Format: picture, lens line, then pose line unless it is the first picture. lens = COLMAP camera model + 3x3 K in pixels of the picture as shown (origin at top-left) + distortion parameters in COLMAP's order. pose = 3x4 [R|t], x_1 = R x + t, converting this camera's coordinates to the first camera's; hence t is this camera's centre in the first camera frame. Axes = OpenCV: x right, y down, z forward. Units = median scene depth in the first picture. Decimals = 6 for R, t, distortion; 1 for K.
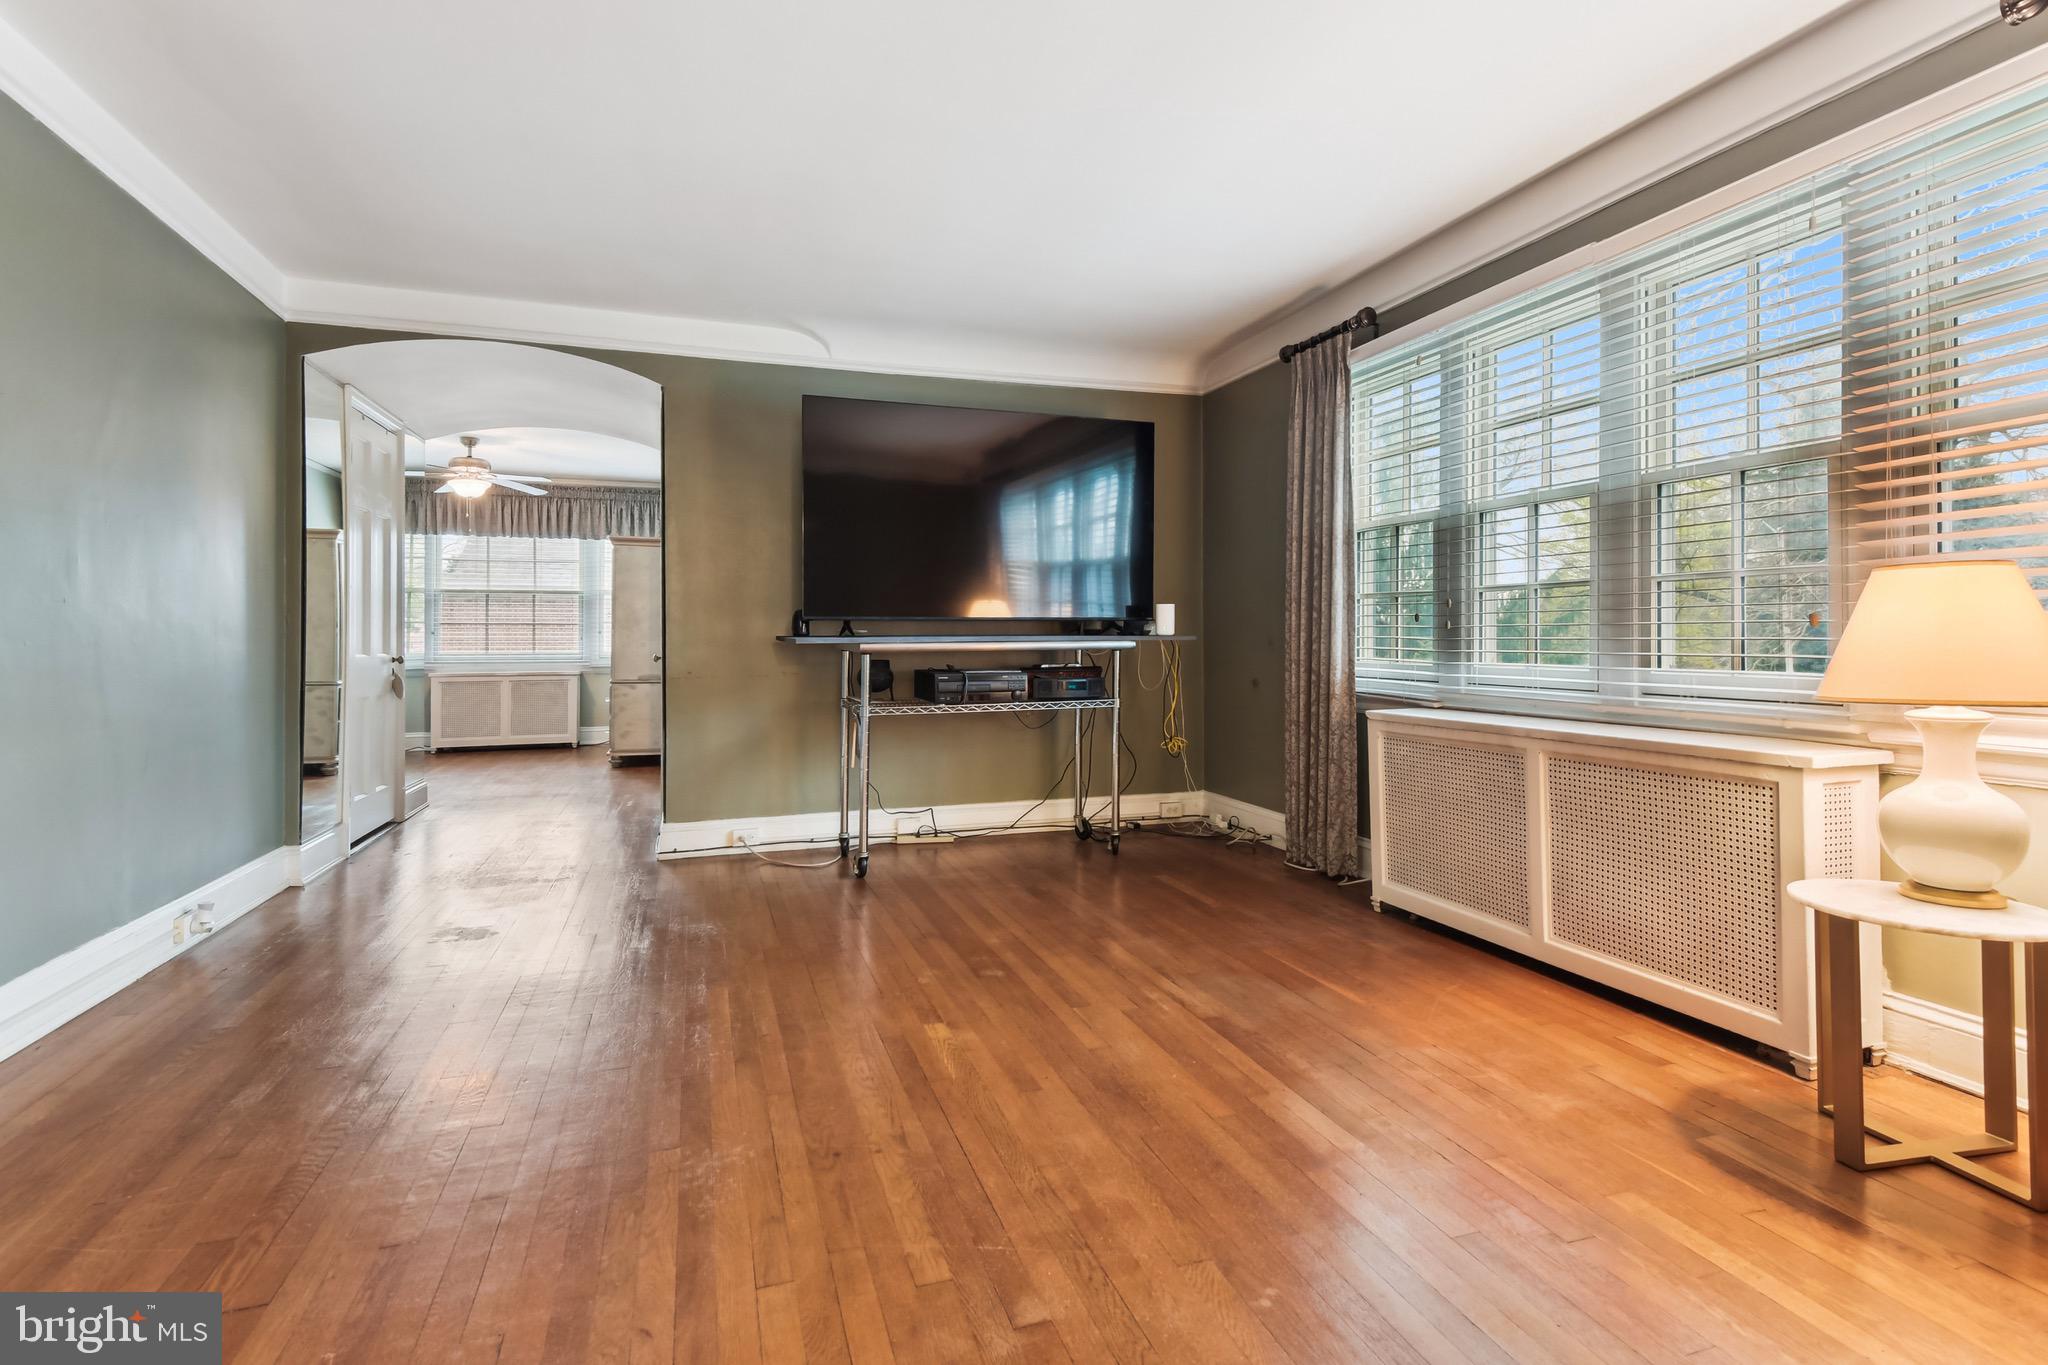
lens RADIAL K [[962.3, 0, 1017.3], [0, 962.3, 655.4], [0, 0, 1]] dist [-0.003890, -0.000919]
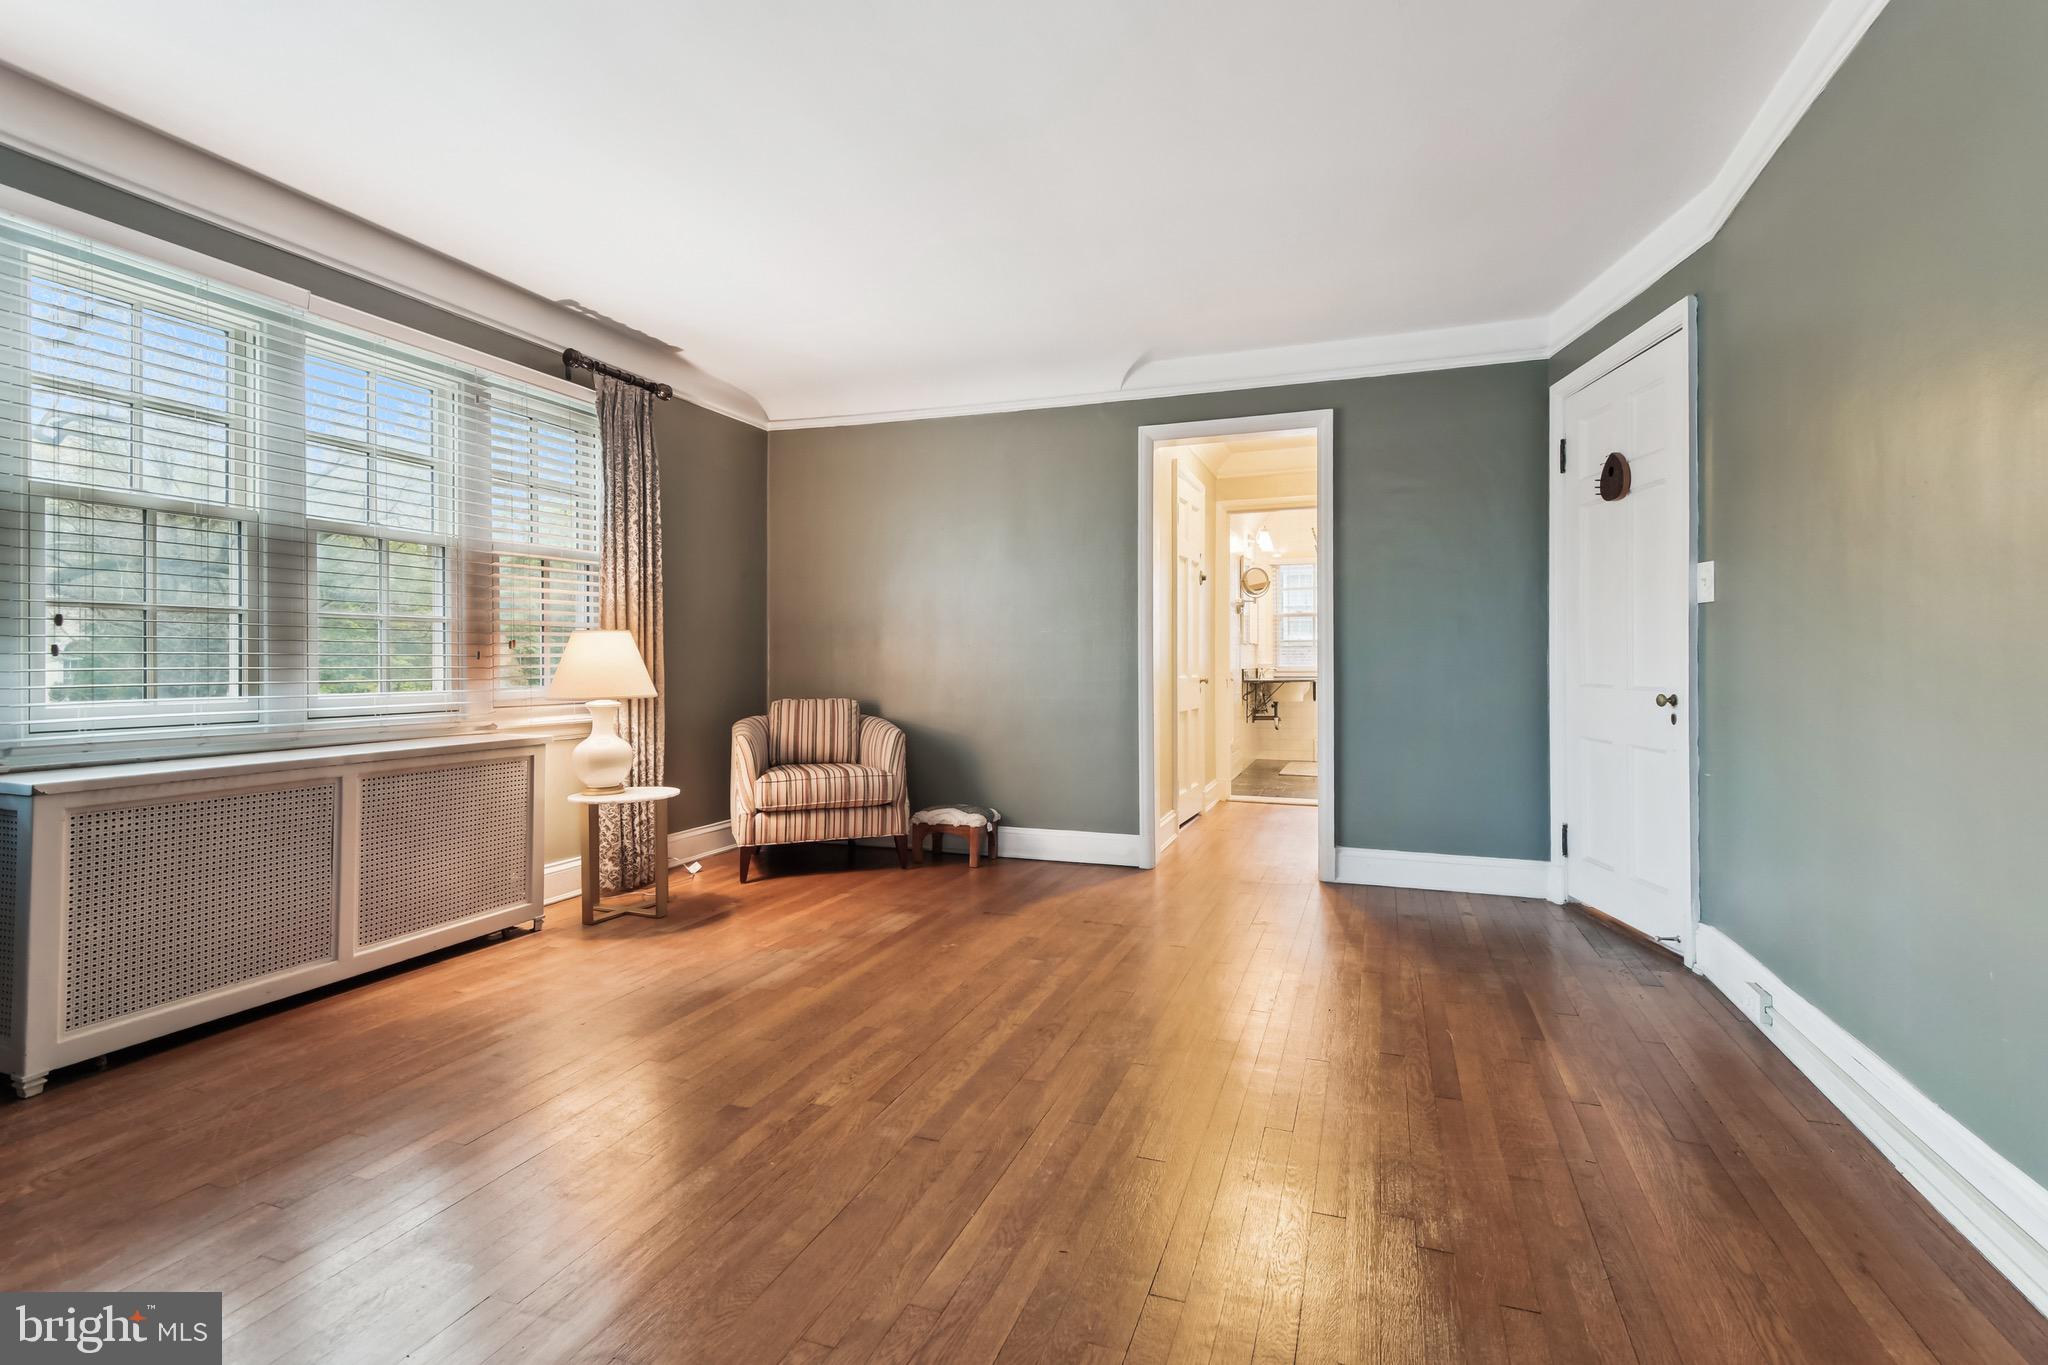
lens RADIAL K [[962.3, 0, 1017.3], [0, 962.3, 655.4], [0, 0, 1]] dist [-0.003890, -0.000919]
pose [[-0.776321, 0.007134, 0.630298, -0.752592], [0.012453, 0.999914, 0.004021, -0.029192], [-0.630215, 0.010970, -0.776343, 1.502370]]
